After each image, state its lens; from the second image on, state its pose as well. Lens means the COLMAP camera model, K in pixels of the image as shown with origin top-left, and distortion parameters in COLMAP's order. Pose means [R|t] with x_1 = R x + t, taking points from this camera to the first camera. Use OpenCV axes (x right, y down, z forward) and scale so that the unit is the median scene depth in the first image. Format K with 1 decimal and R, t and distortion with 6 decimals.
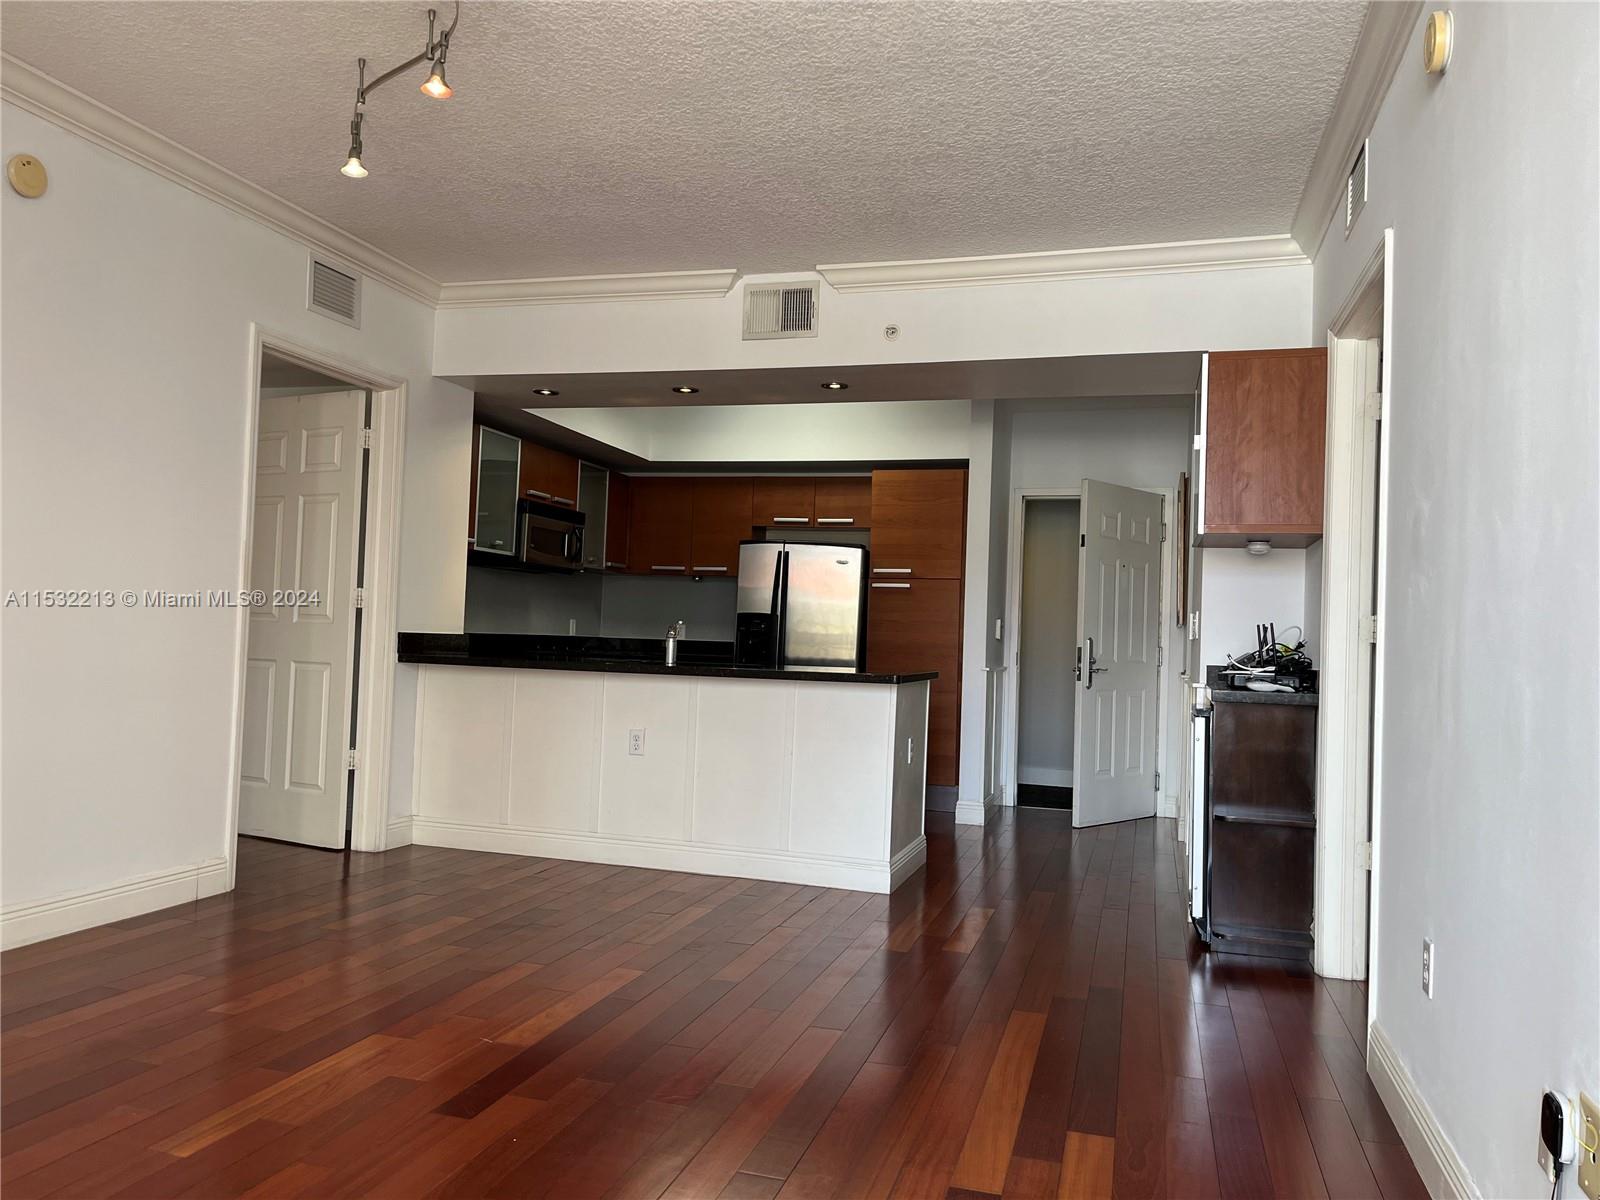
lens RADIAL K [[1211.7, 0, 781.2], [0, 1211.7, 609.8], [0, 0, 1]] dist [0.084275, -0.044206]
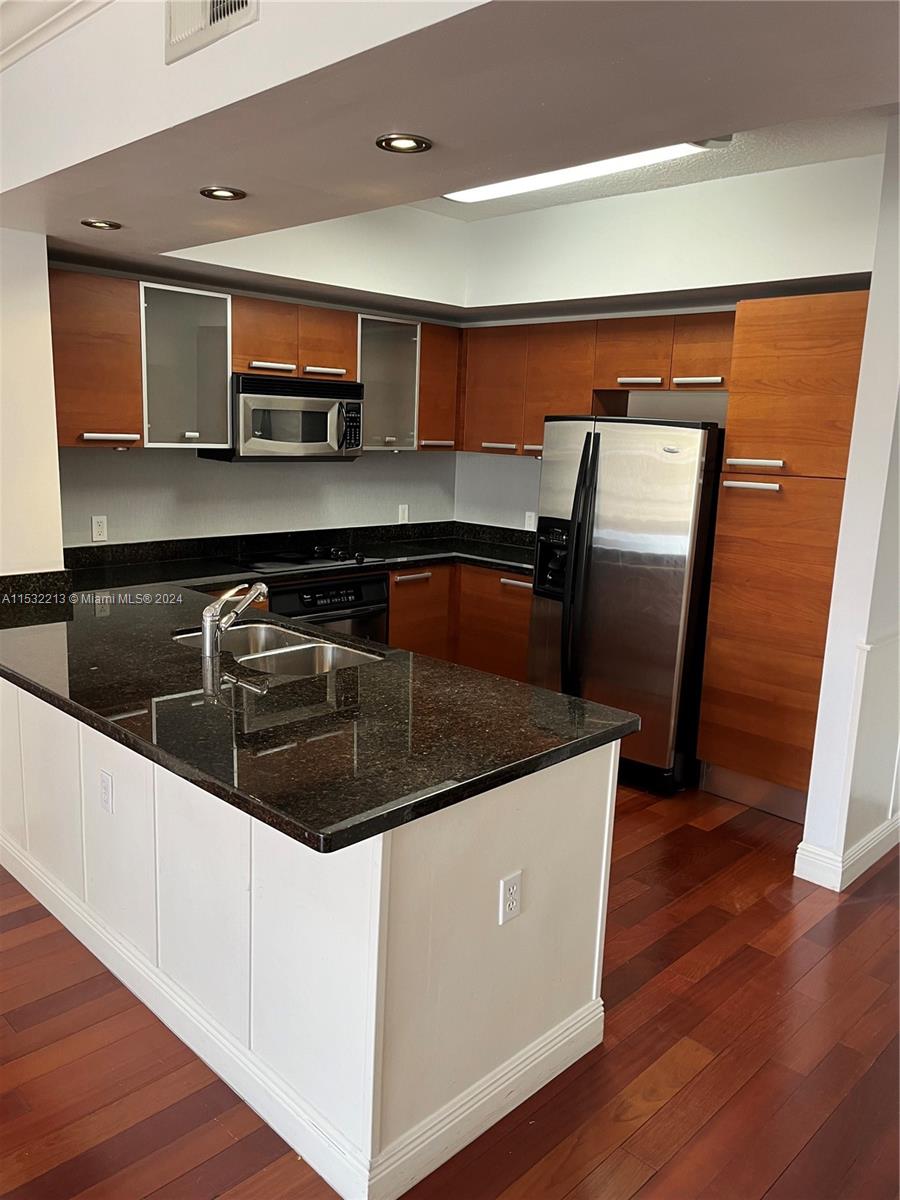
lens RADIAL K [[908.8, 0, 449.0], [0, 908.8, 598.4], [0, 0, 1]] dist [0.084275, -0.044206]
pose [[0.885223, 0.080671, -0.458118, 0.258814], [0.011398, 0.980790, 0.194734, -0.084271], [0.465027, -0.177605, 0.867298, 0.698608]]
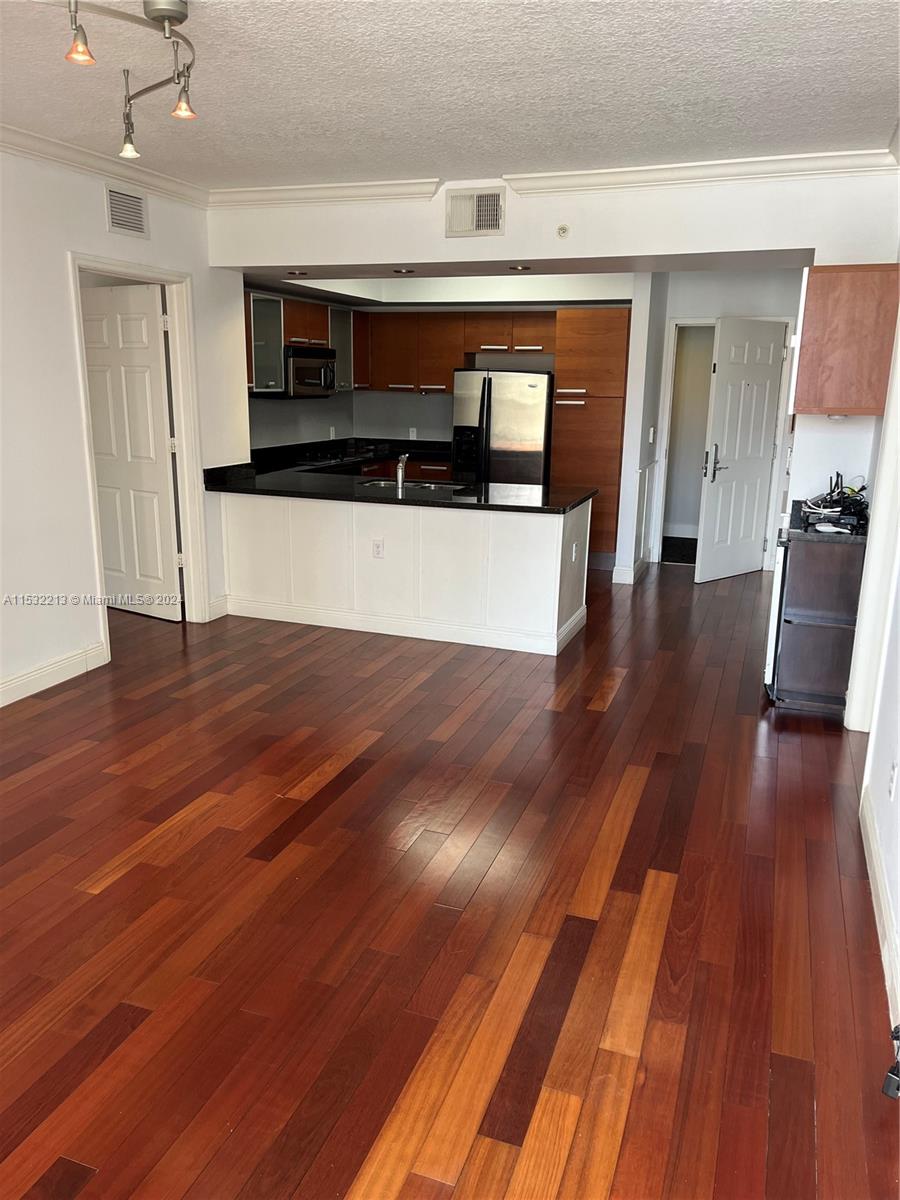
lens RADIAL K [[908.8, 0, 453.9], [0, 908.8, 599.6], [0, 0, 1]] dist [0.084275, -0.044206]
pose [[0.998364, -0.008845, -0.056489, 0.027875], [0.023324, 0.965025, 0.261117, -0.108848], [0.052204, -0.262007, 0.963653, -0.022155]]
